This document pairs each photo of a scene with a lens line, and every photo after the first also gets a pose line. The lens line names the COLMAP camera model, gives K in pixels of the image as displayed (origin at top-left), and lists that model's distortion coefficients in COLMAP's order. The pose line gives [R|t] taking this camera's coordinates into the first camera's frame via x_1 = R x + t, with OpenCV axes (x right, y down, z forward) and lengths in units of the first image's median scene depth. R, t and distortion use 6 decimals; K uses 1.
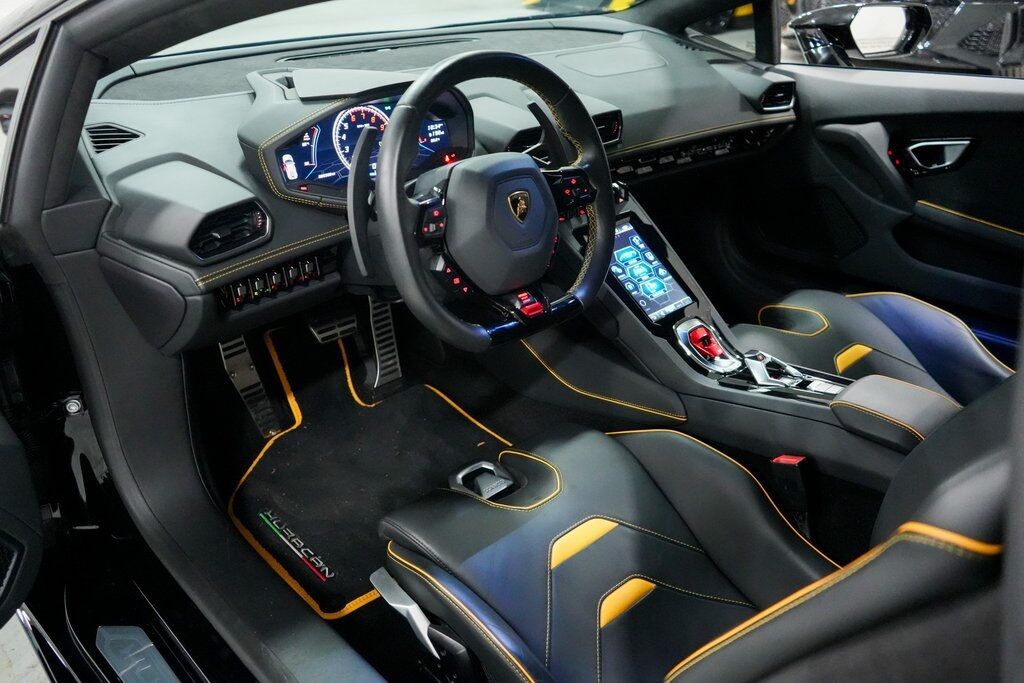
lens RADIAL K [[814.6, 0, 515.1], [0, 814.6, 344.9], [0, 0, 1]] dist [-0.005154, -0.008211]
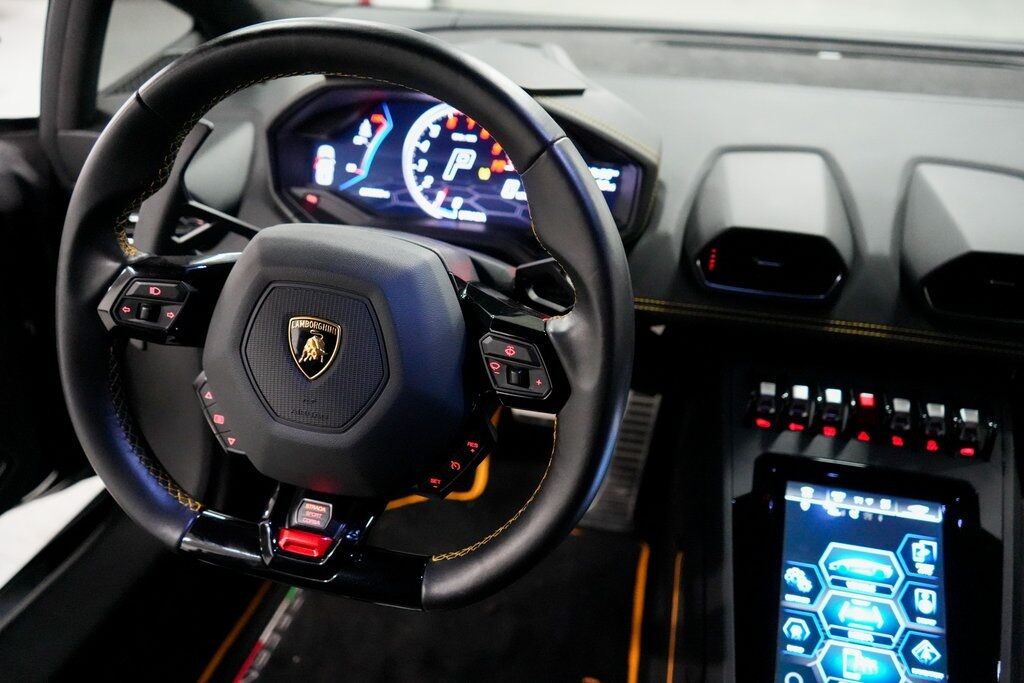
lens RADIAL K [[814.6, 0, 511.2], [0, 814.6, 344.6], [0, 0, 1]] dist [-0.005154, -0.008211]
pose [[0.564965, 0.404755, -0.719019, 0.343113], [-0.409657, 0.894025, 0.181385, -0.252763], [0.716237, 0.192075, 0.670904, 0.629958]]
